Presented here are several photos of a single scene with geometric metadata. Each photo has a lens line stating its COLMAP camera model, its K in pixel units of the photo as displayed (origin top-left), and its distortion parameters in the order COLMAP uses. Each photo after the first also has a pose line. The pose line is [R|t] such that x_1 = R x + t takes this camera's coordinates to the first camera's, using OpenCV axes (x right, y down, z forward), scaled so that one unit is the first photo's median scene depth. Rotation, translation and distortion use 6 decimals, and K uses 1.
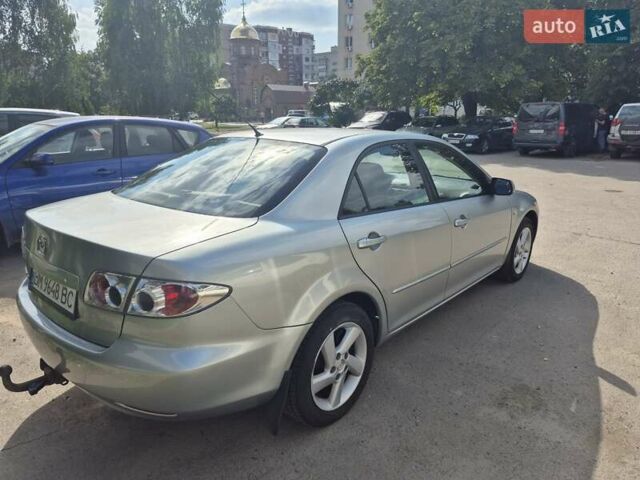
lens RADIAL K [[441.2, 0, 320.0], [0, 441.2, 240.0], [0, 0, 1]] dist [0.047411, -0.043320]
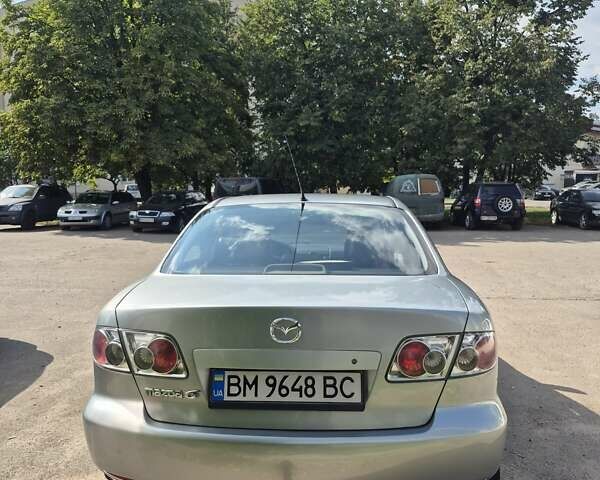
lens RADIAL K [[551.4, 0, 300.0], [0, 551.4, 240.0], [0, 0, 1]] dist [0.137034, -0.206002]
pose [[0.787677, -0.059541, 0.613205, -0.113628], [0.172403, 0.976856, -0.126604, -0.002323], [-0.591475, 0.205442, 0.779712, 0.017360]]
